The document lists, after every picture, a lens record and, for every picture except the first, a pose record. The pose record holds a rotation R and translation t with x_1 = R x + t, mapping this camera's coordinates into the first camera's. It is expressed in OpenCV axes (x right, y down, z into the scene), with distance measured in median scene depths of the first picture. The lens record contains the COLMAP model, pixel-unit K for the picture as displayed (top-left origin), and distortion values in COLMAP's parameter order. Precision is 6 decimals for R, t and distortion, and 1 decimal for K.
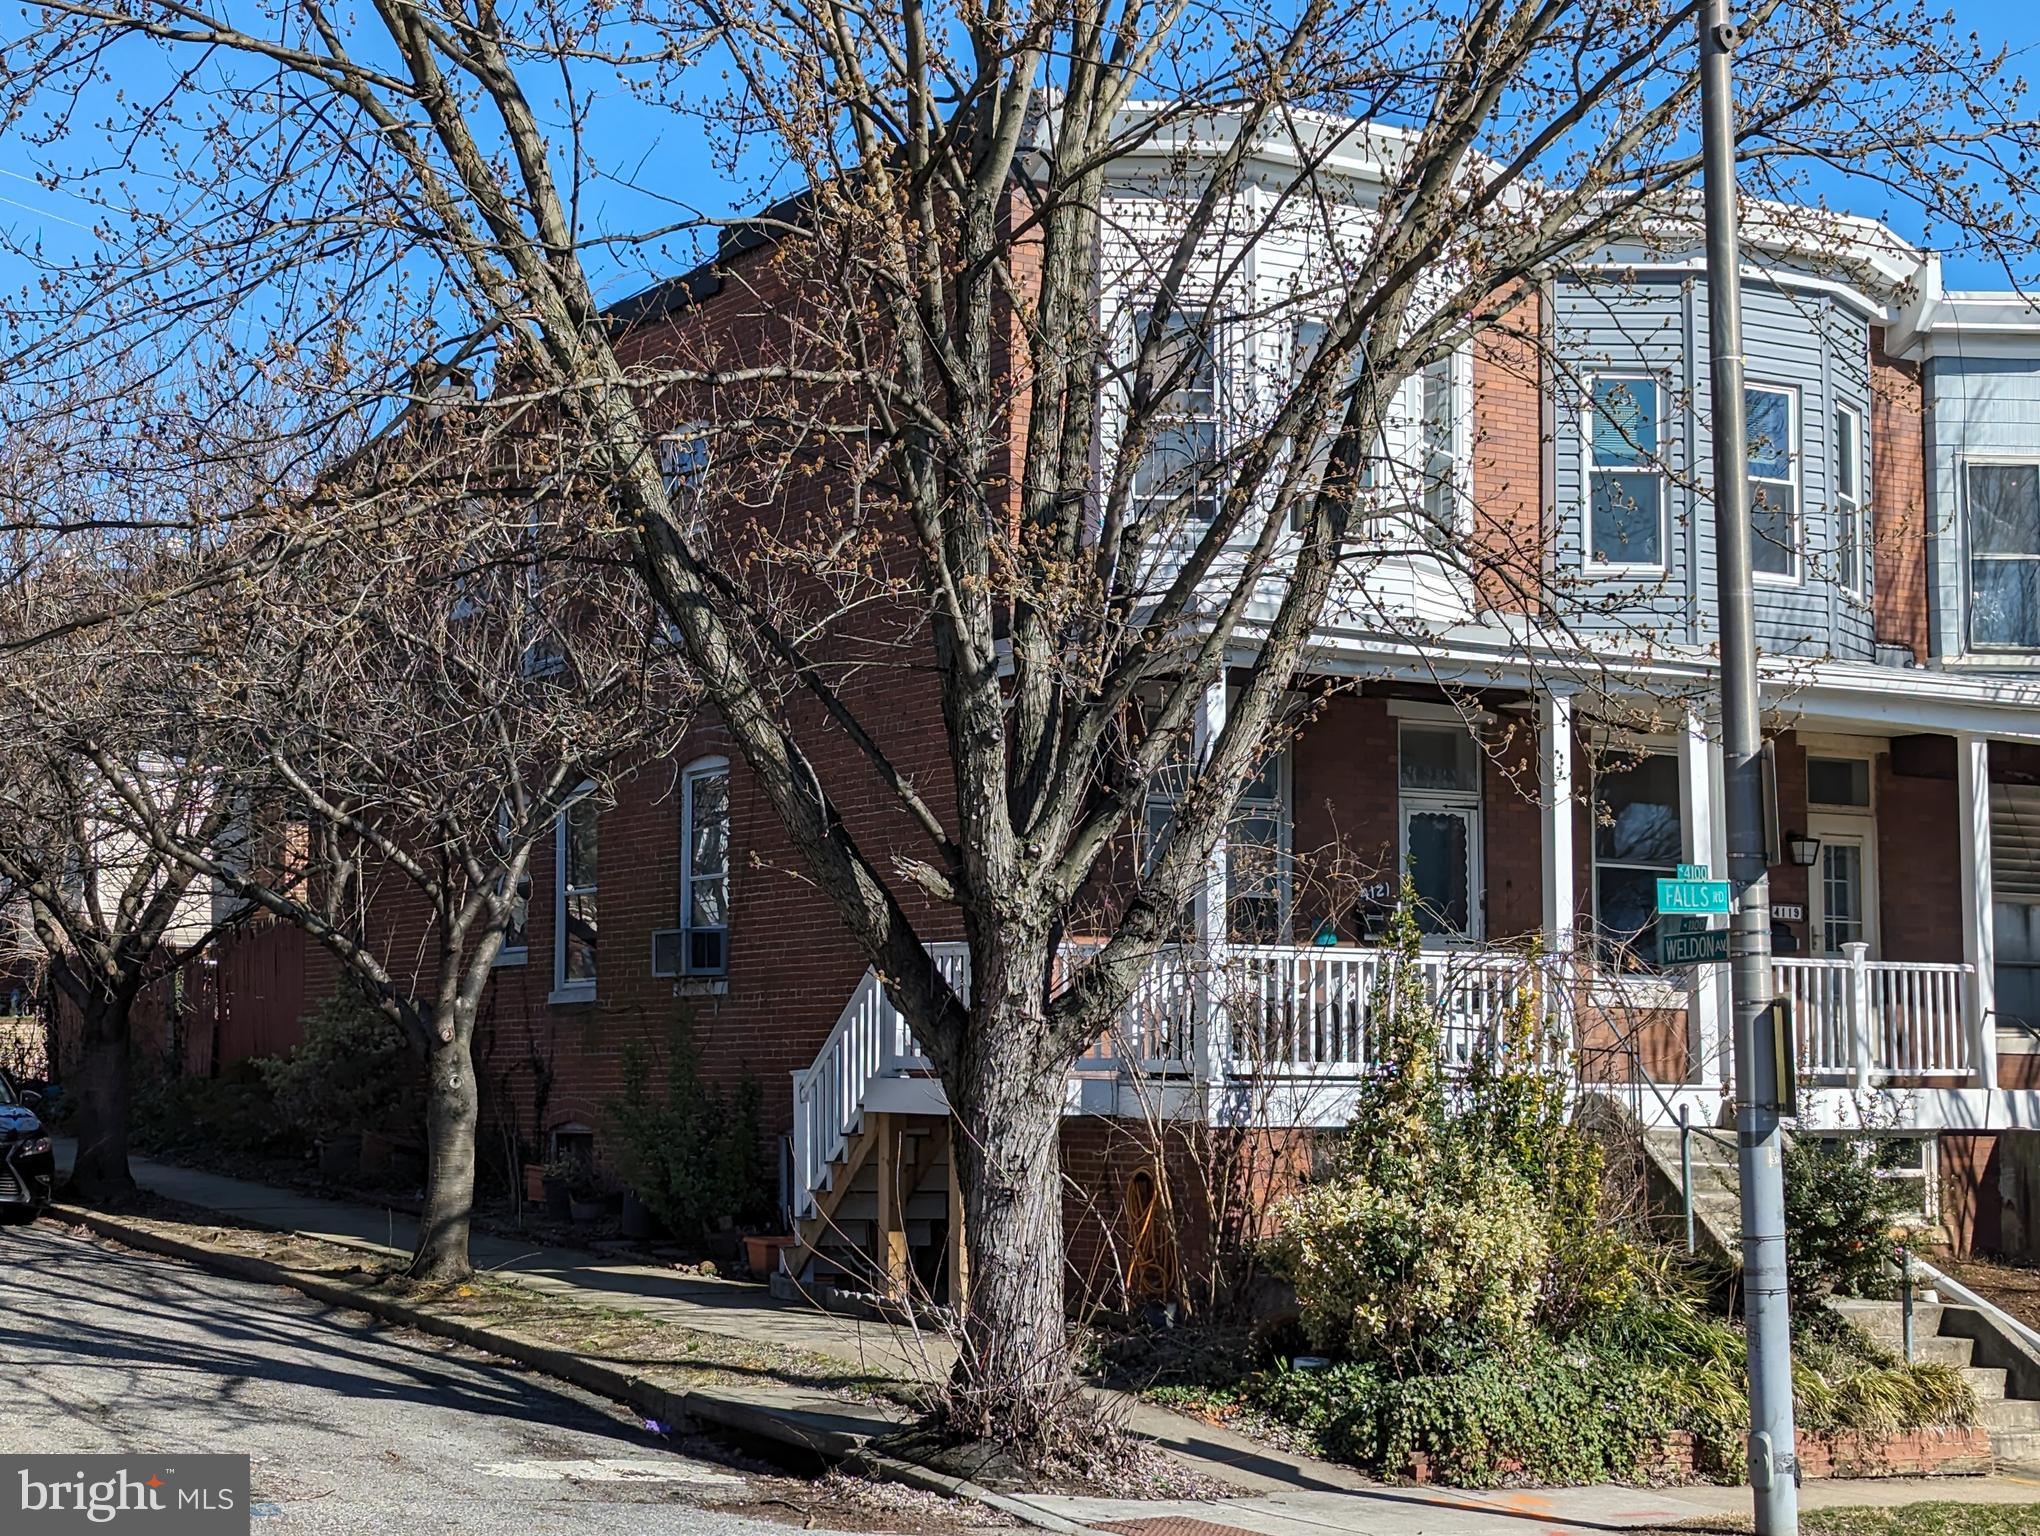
lens RADIAL K [[3404.6, 0, 1014.6], [0, 3404.6, 808.0], [0, 0, 1]] dist [0.176871, 0.000000]
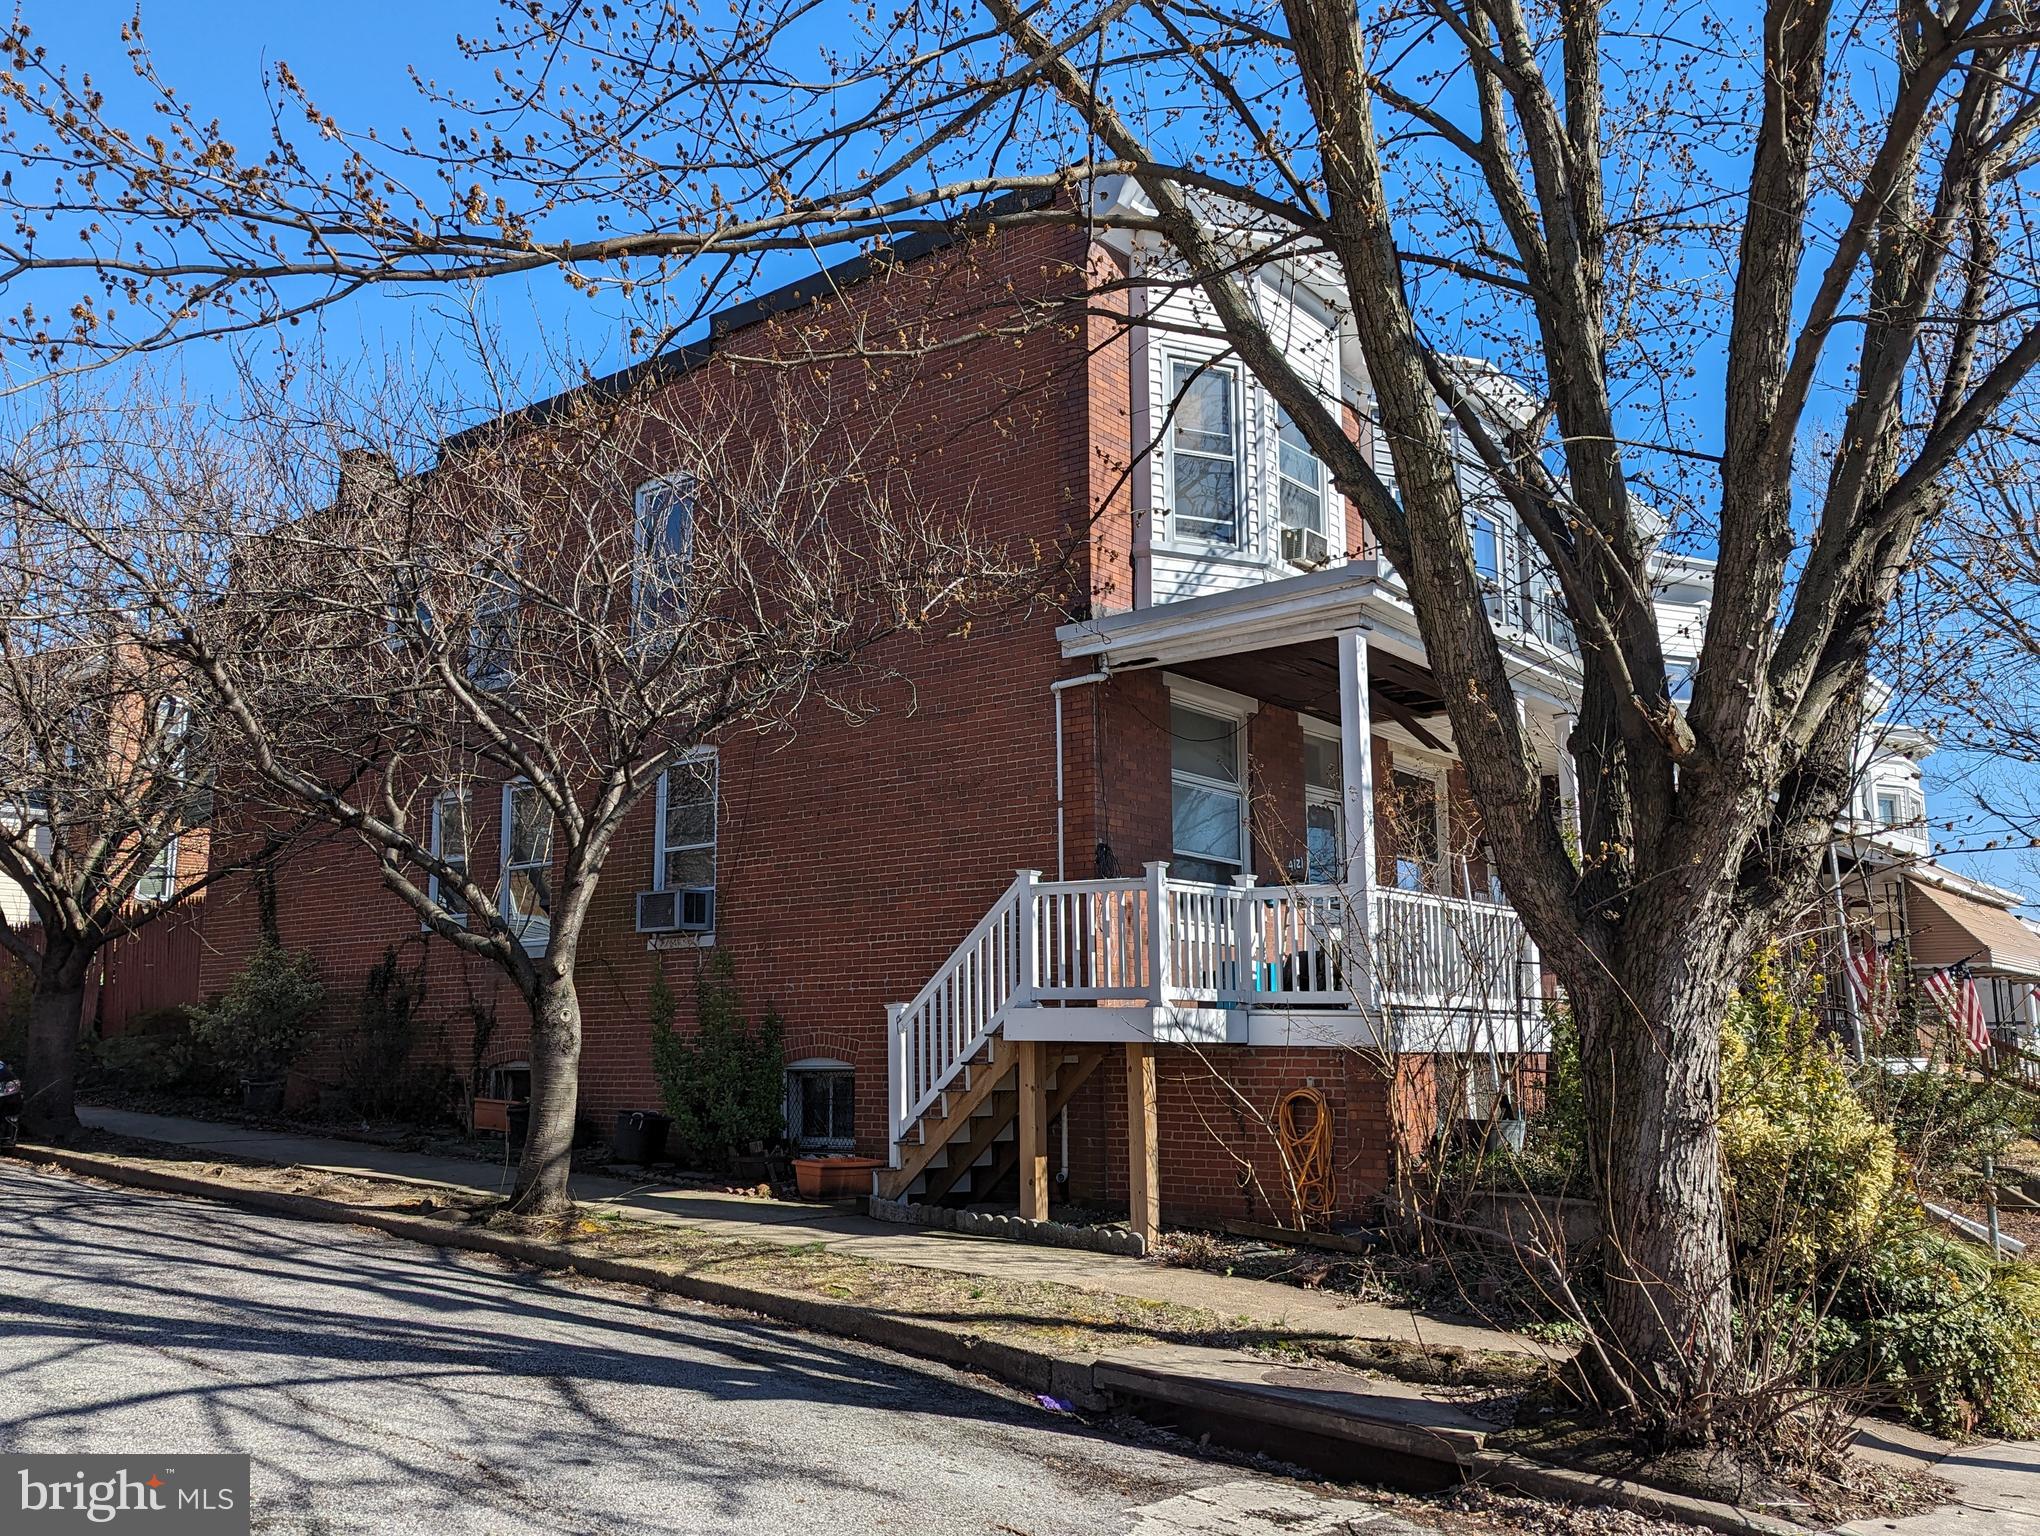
lens RADIAL K [[1696.4, 0, 1025.7], [0, 1696.4, 785.3], [0, 0, 1]] dist [0.057930, -0.006596]
pose [[0.937770, 0.047426, 0.344004, -0.213105], [-0.022466, 0.996841, -0.076185, 0.047893], [-0.346531, 0.063715, 0.935872, 0.479674]]
